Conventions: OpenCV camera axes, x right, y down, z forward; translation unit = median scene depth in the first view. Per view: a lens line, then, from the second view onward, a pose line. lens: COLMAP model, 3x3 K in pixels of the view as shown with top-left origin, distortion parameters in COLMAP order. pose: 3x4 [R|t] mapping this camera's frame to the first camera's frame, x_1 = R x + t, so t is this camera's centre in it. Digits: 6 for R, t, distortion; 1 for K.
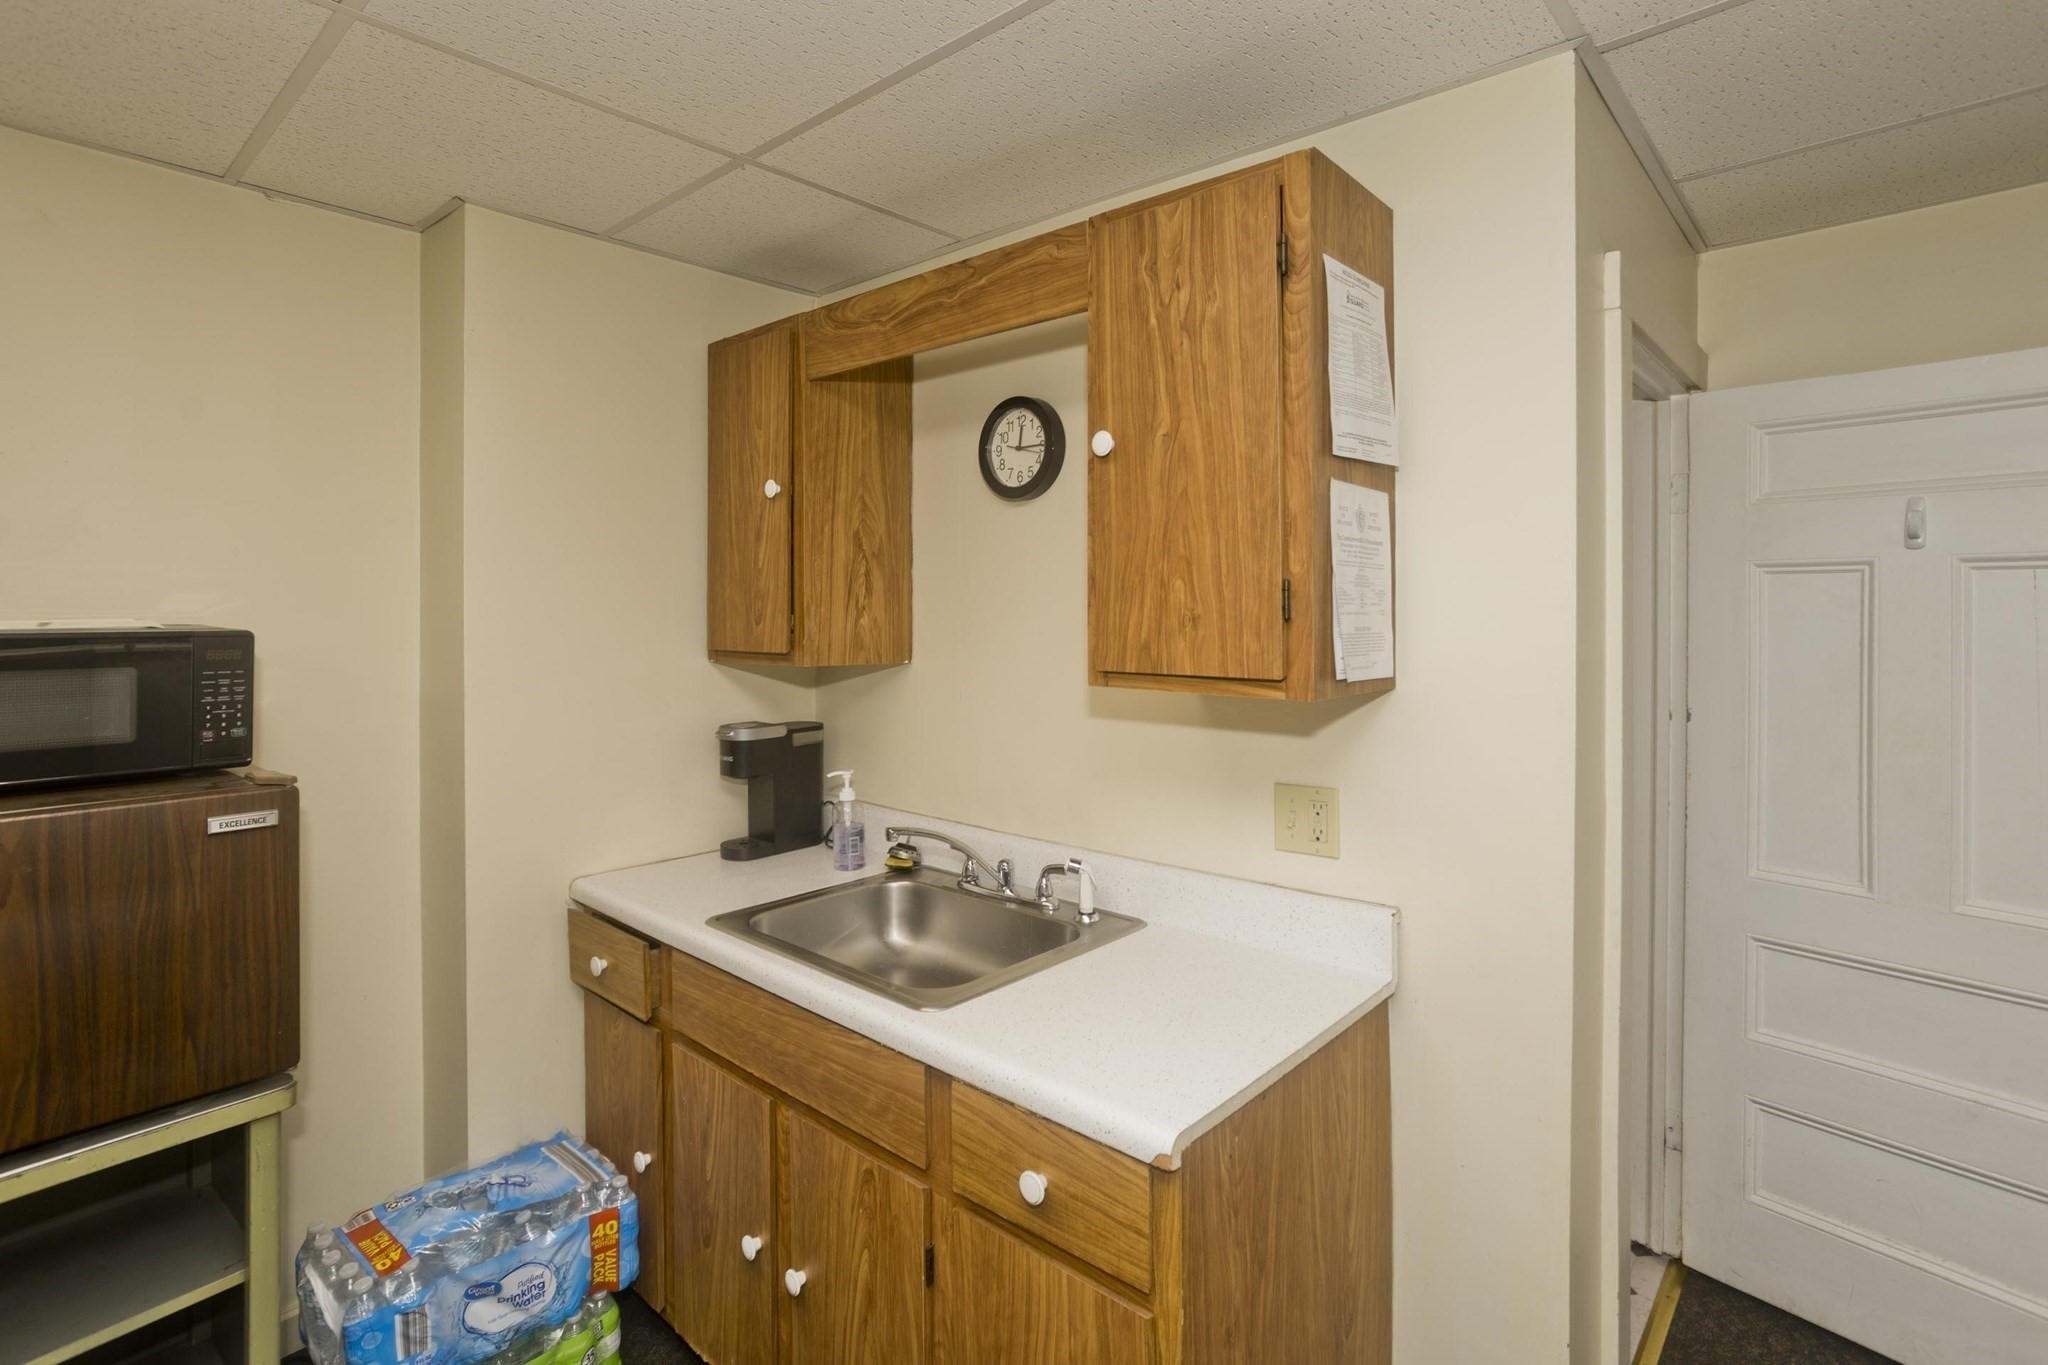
lens RADIAL K [[1009.2, 0, 1043.7], [0, 1009.2, 596.1], [0, 0, 1]] dist [-0.030177, 0.003364]
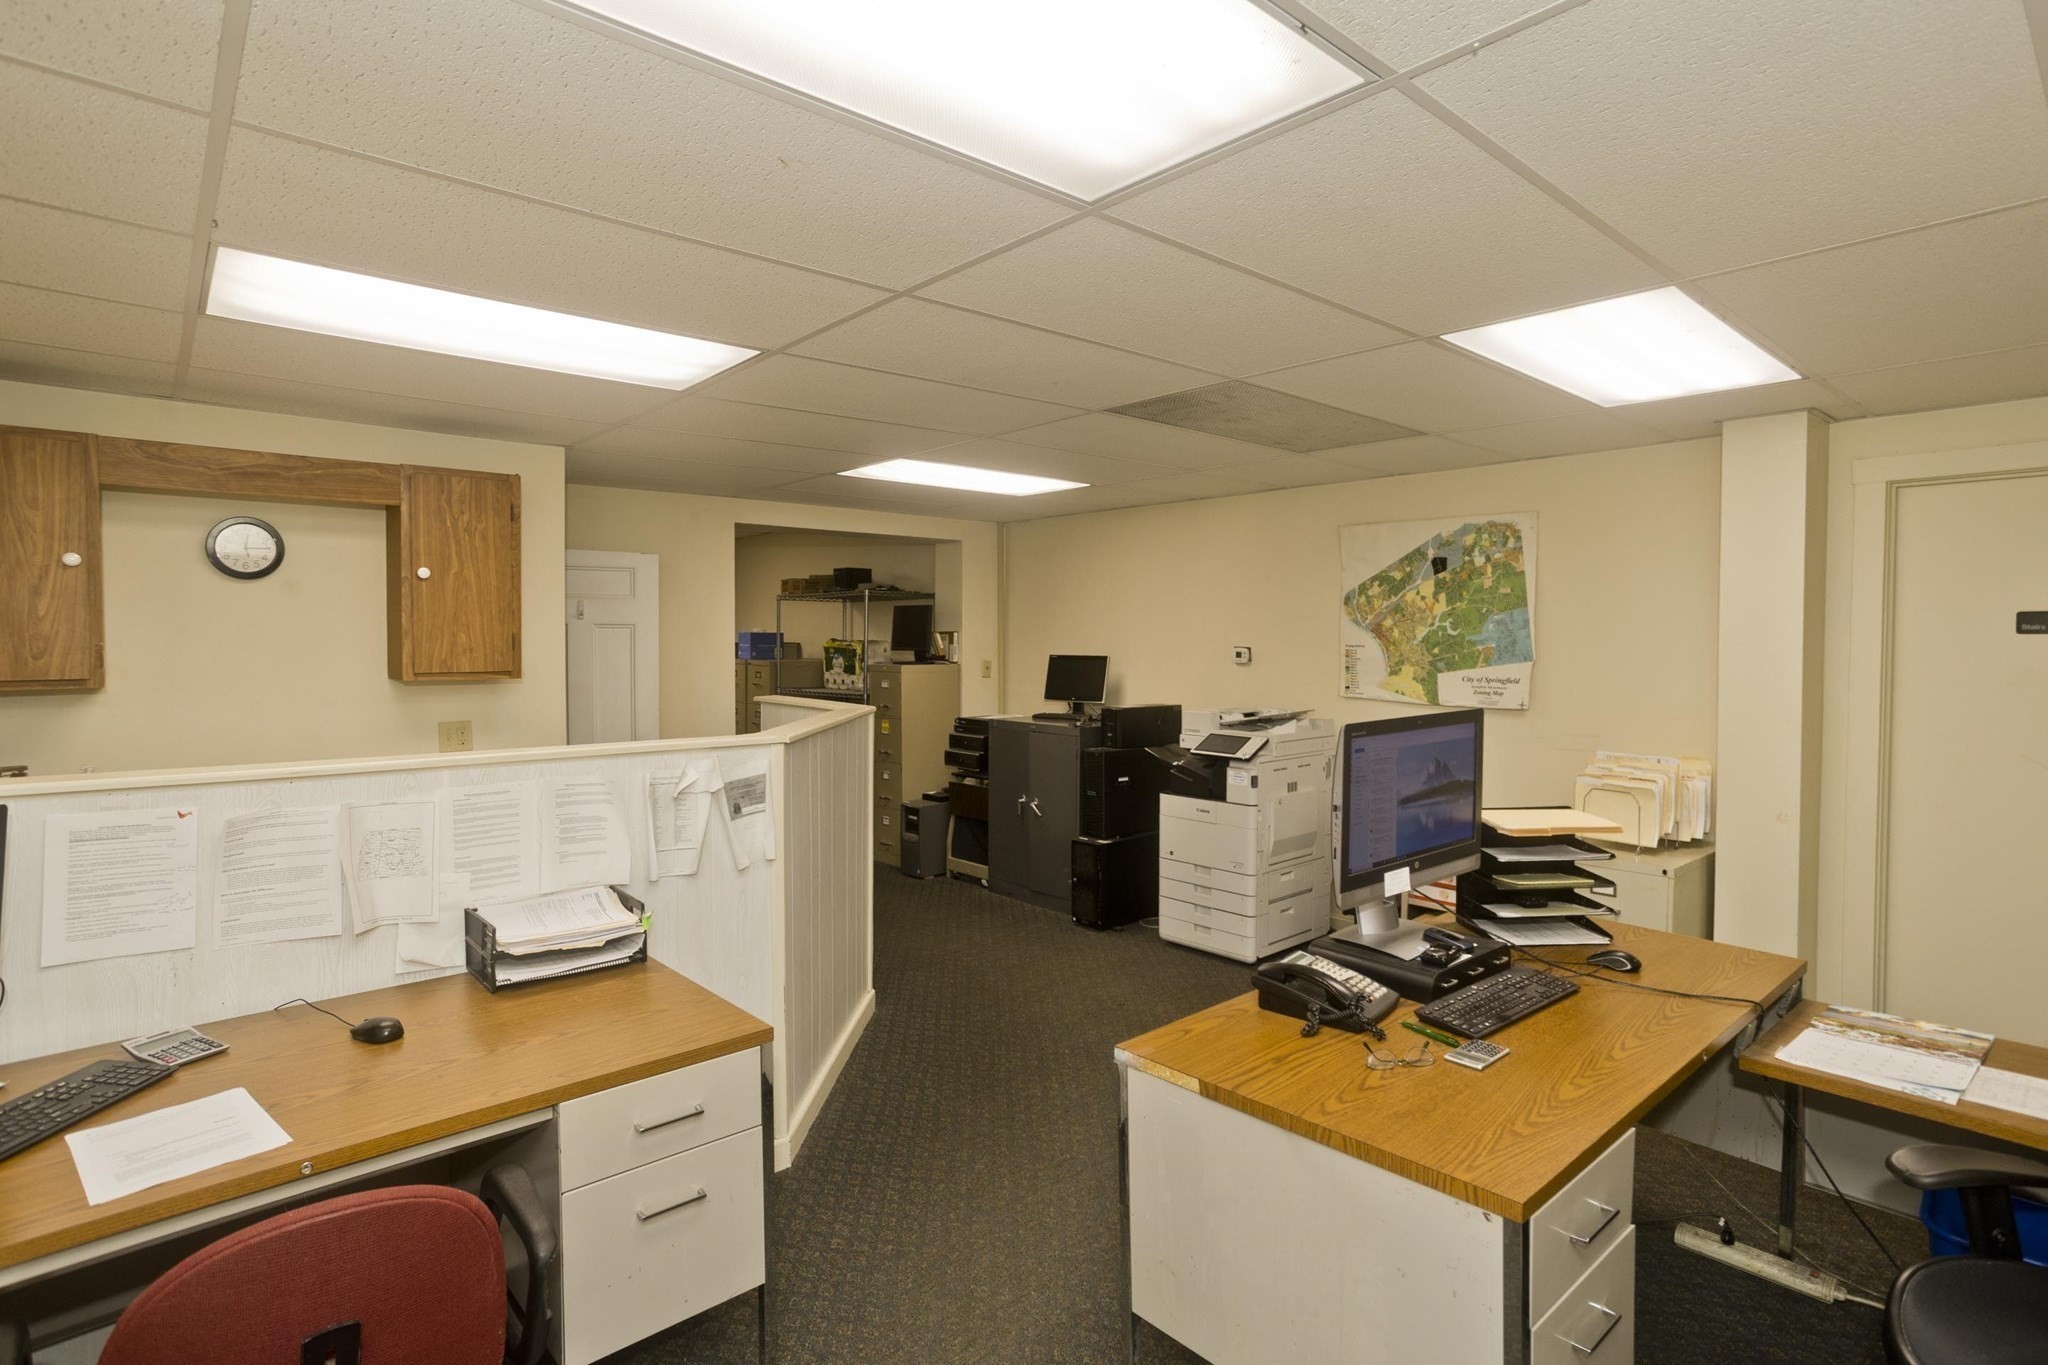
lens RADIAL K [[1009.2, 0, 1026.0], [0, 1009.2, 668.1], [0, 0, 1]] dist [-0.030177, 0.003364]
pose [[0.139223, -0.029440, 0.989823, -1.839432], [-0.010278, 0.999461, 0.031172, -0.018627], [-0.990208, -0.014514, 0.138846, -0.612316]]
